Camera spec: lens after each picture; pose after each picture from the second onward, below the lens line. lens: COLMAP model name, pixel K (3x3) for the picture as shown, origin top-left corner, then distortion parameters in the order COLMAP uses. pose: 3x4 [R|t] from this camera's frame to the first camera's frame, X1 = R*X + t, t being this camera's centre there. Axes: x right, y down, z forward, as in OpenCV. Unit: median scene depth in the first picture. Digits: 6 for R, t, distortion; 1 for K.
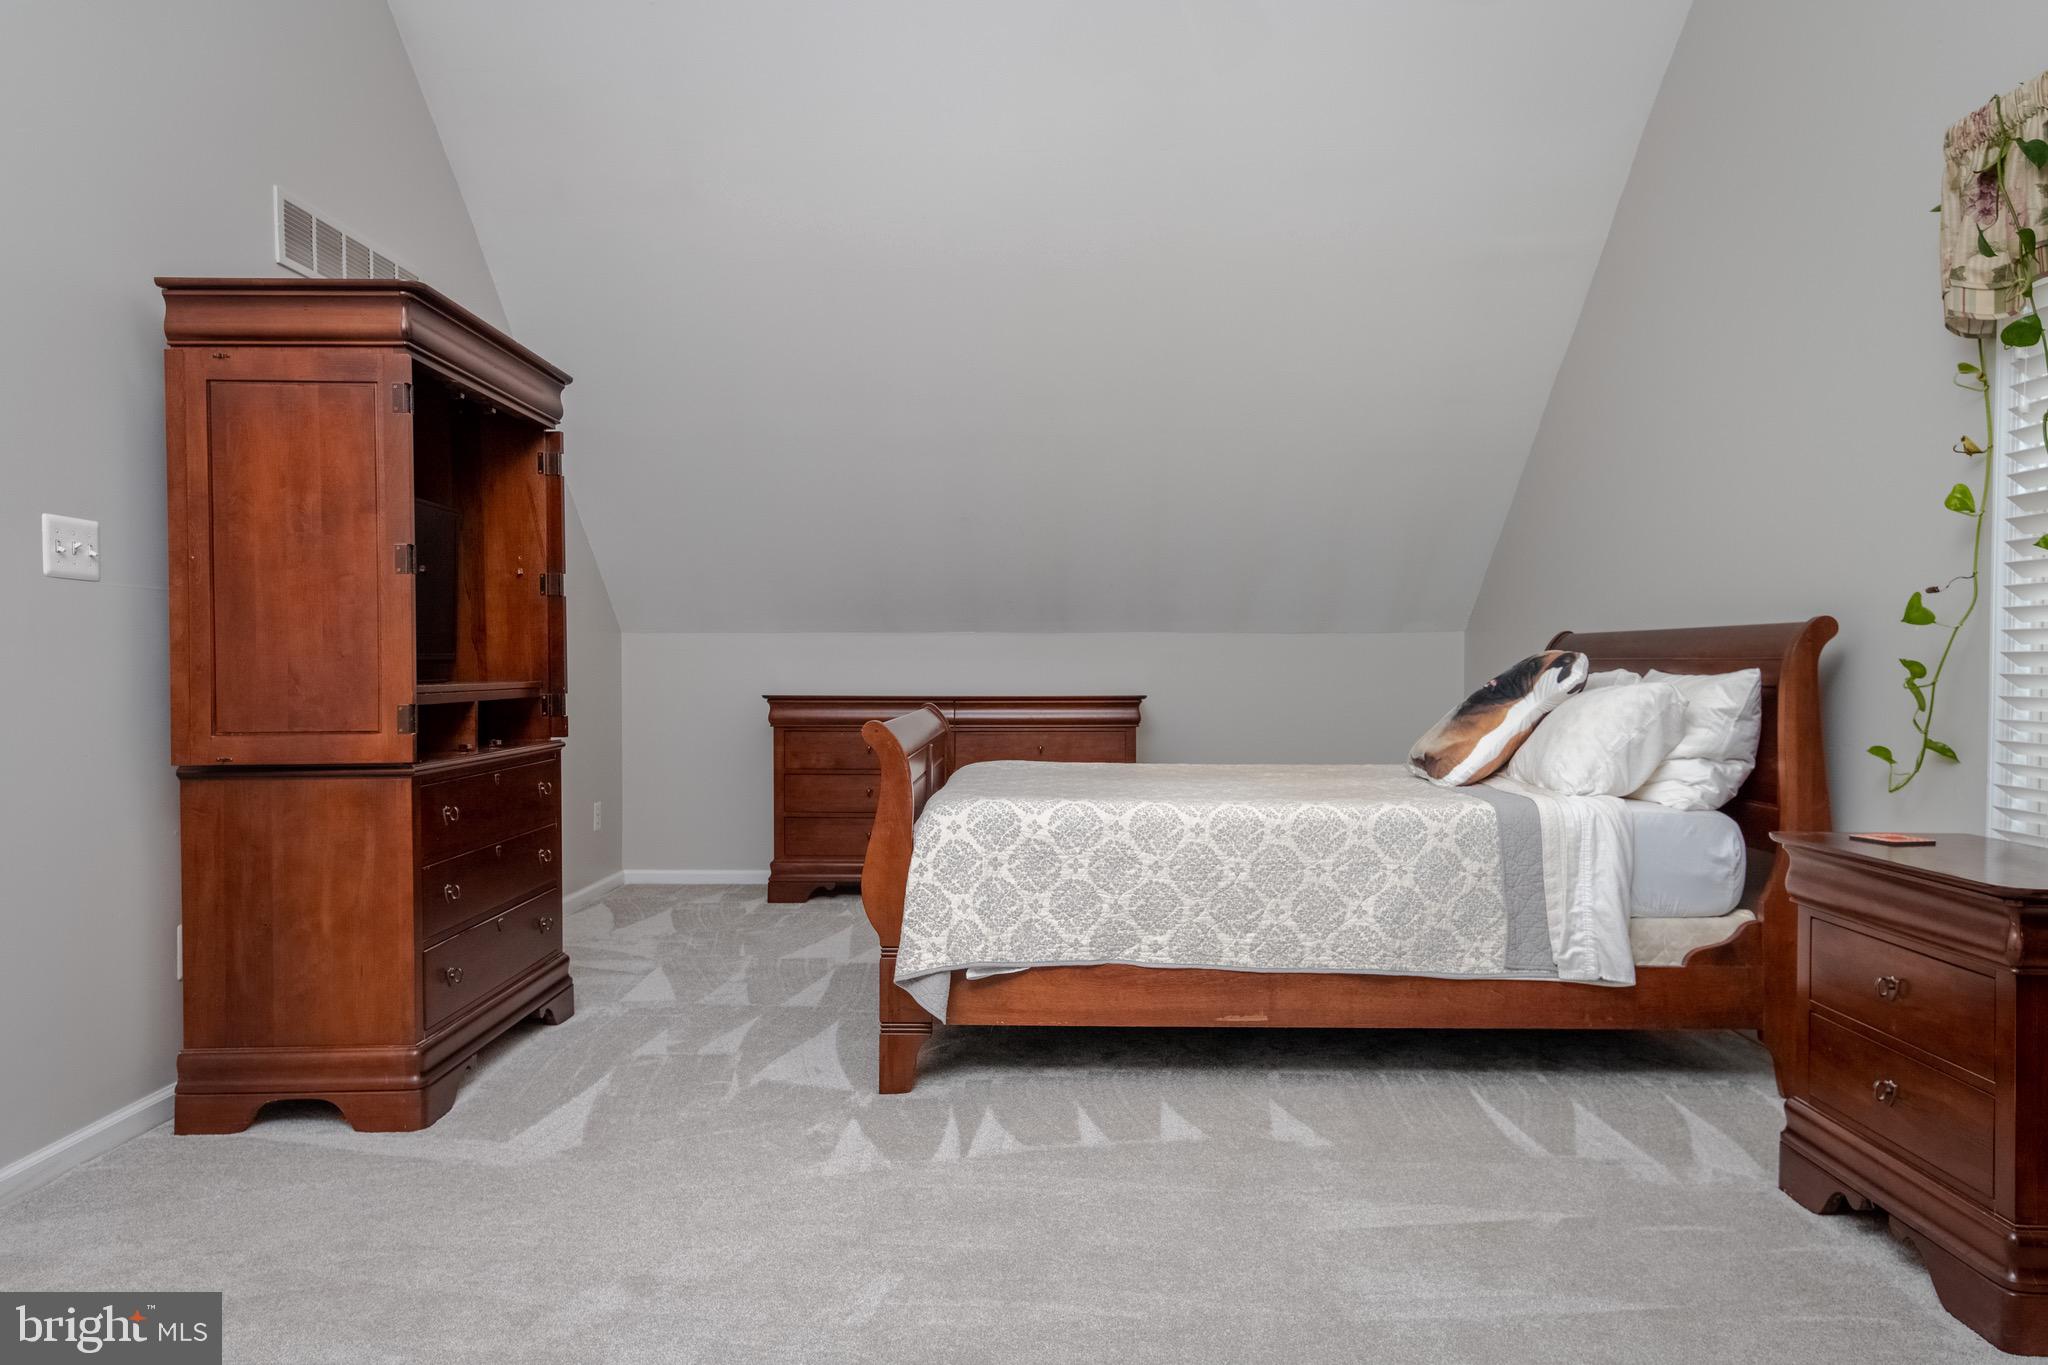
lens RADIAL K [[1402.2, 0, 1024.0], [0, 1402.2, 682.5], [0, 0, 1]] dist [0.020979, 0.000446]
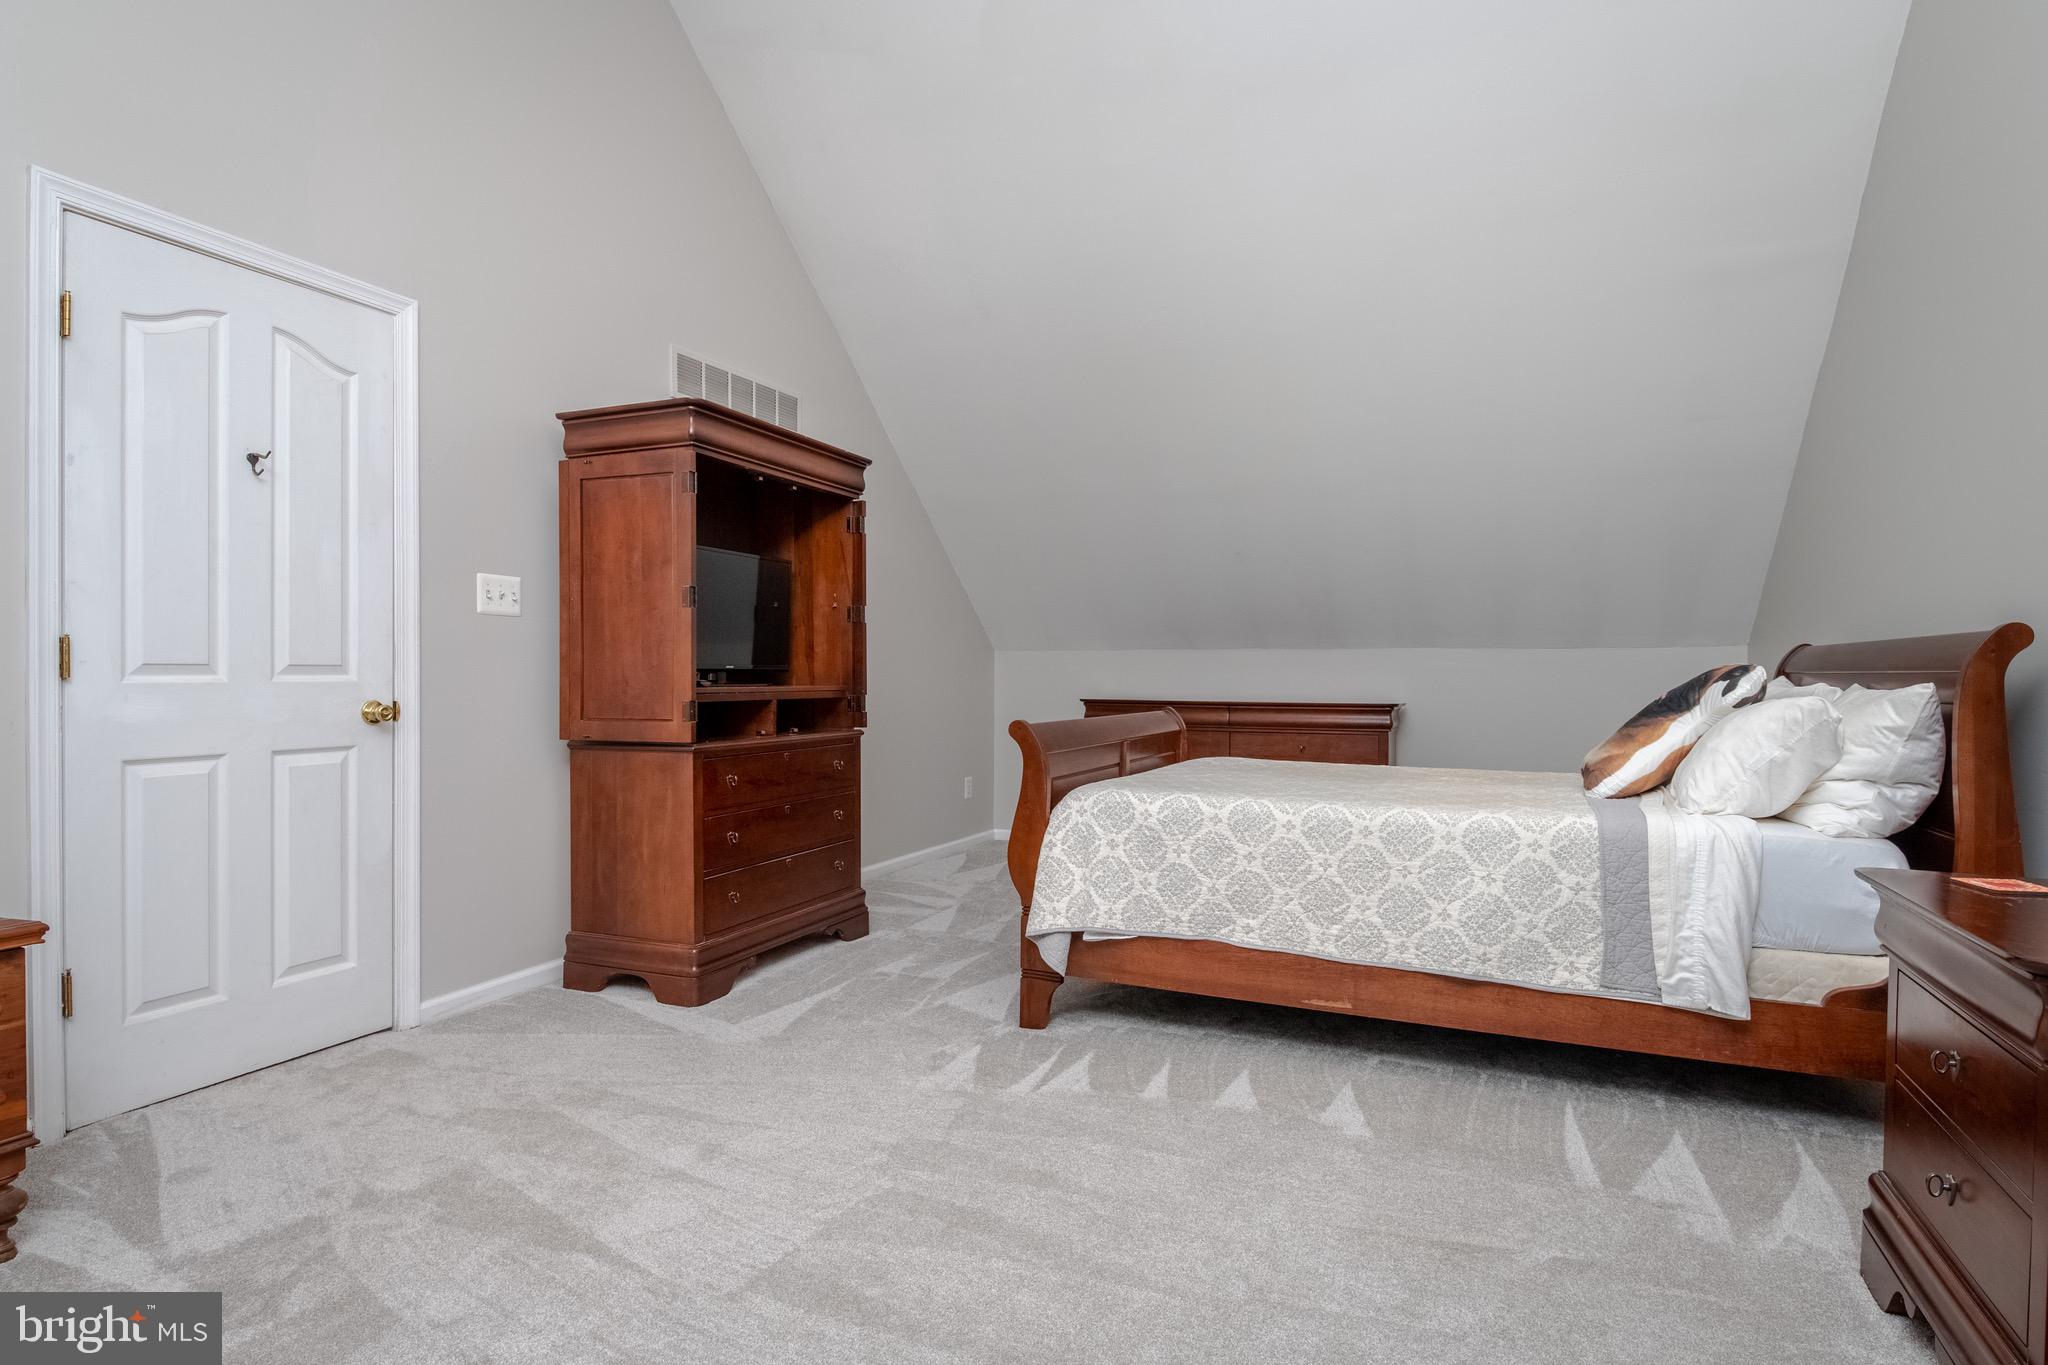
lens RADIAL K [[1071.9, 0, 1008.2], [0, 1071.9, 681.2], [0, 0, 1]] dist [0.002373, -0.008181]
pose [[0.914457, 0.007075, -0.404621, 0.262546], [-0.010487, 0.999926, -0.006218, -0.000620], [0.404546, 0.009929, 0.914464, 0.145393]]
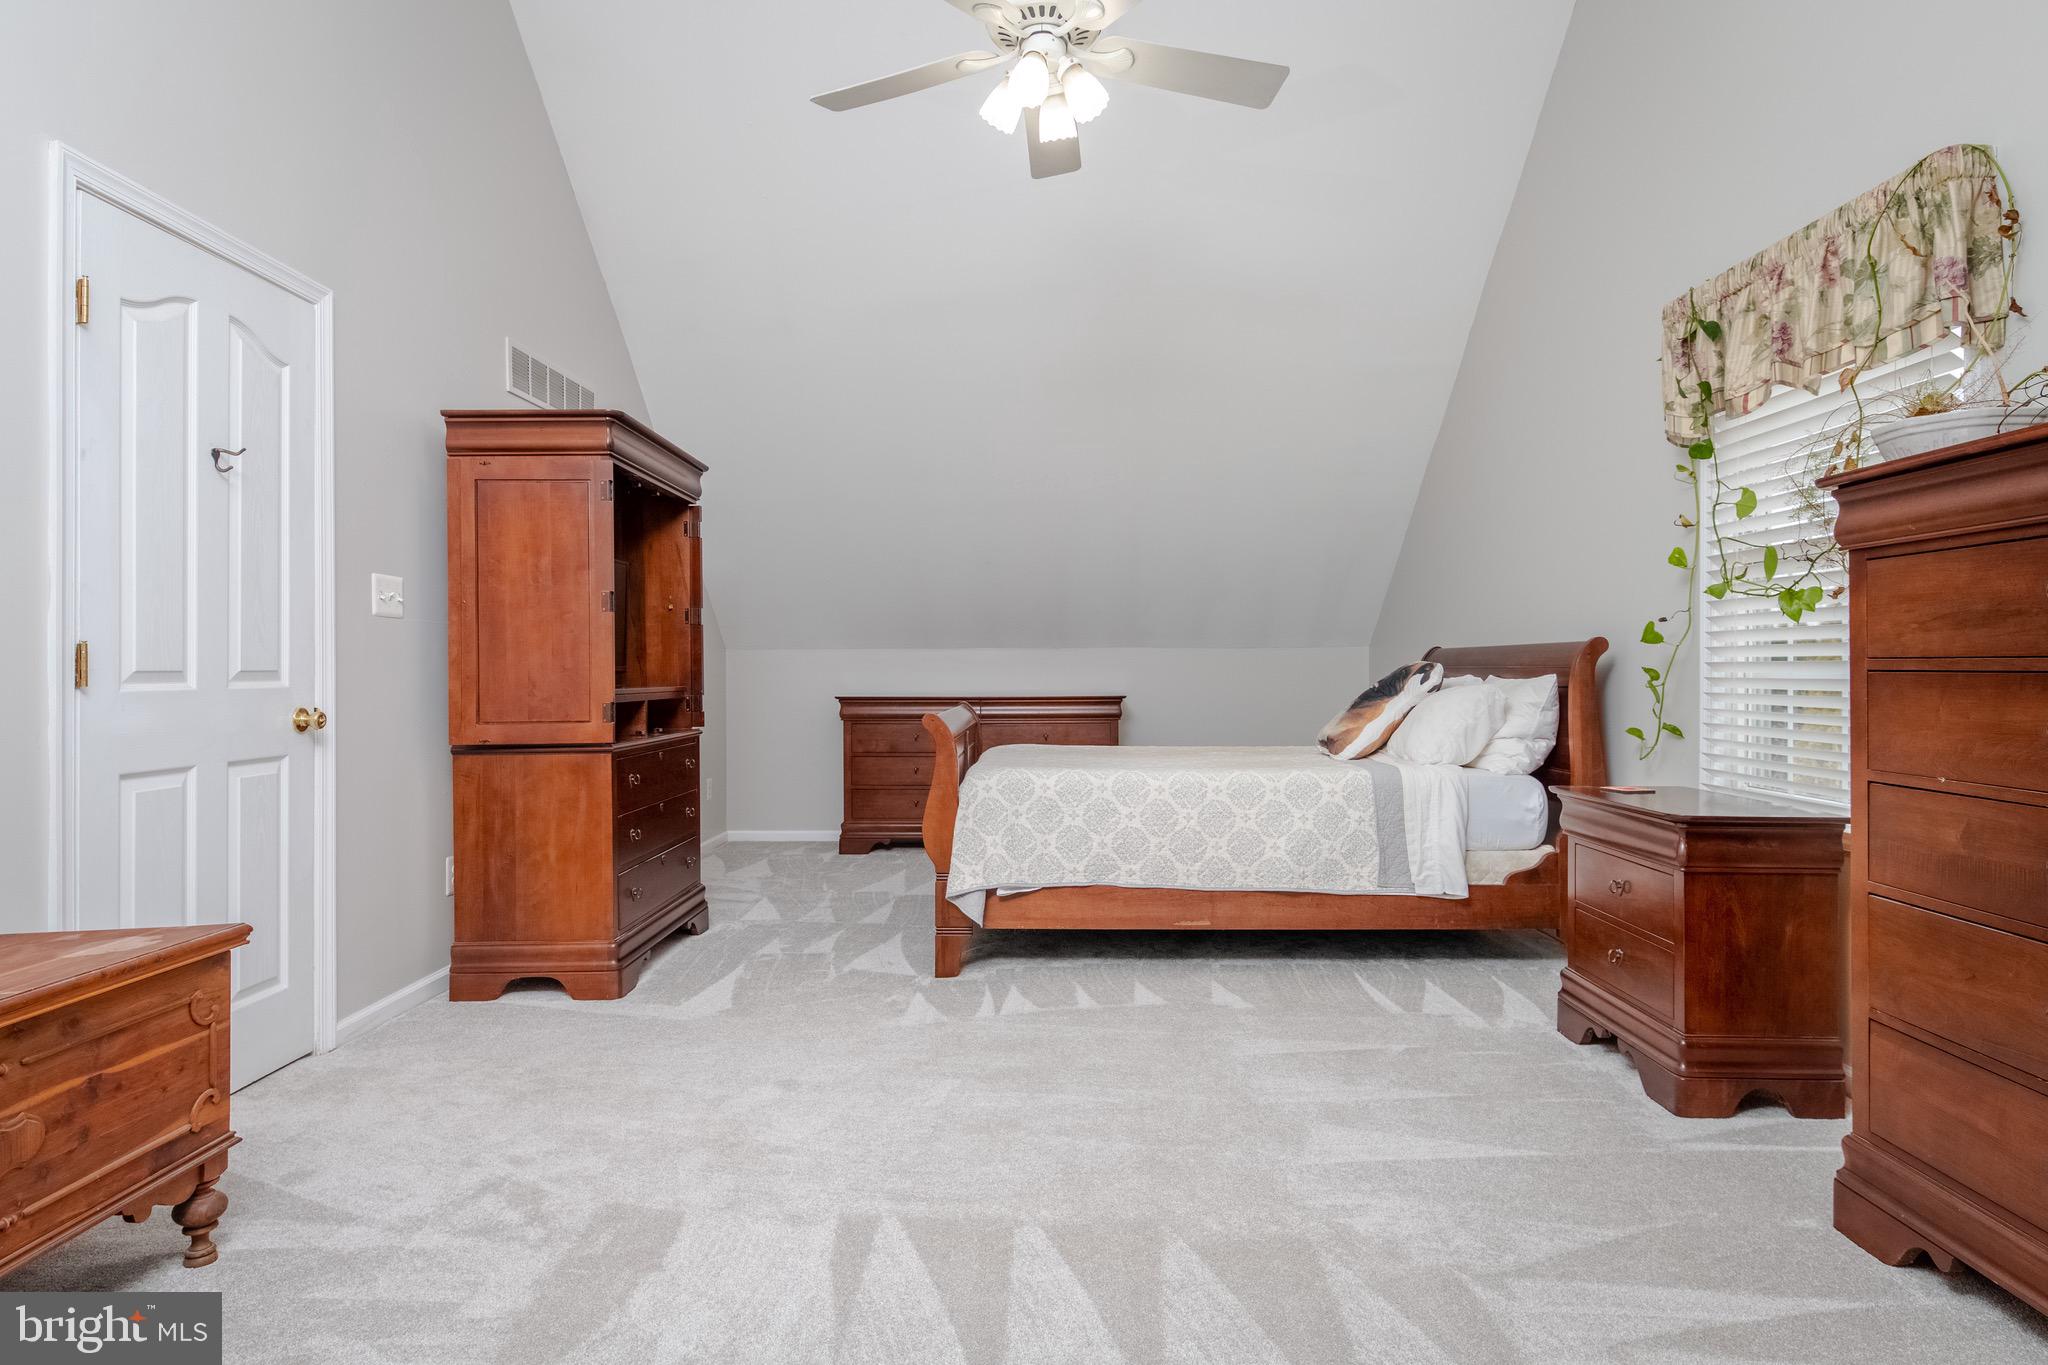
lens RADIAL K [[1177.0, 0, 1019.3], [0, 1177.0, 665.2], [0, 0, 1]] dist [0.001555, 0.000002]
pose [[0.999968, -0.003655, -0.007048, -0.009162], [0.003523, 0.999820, -0.018663, 0.001469], [0.007115, 0.018638, 0.999801, -0.188223]]
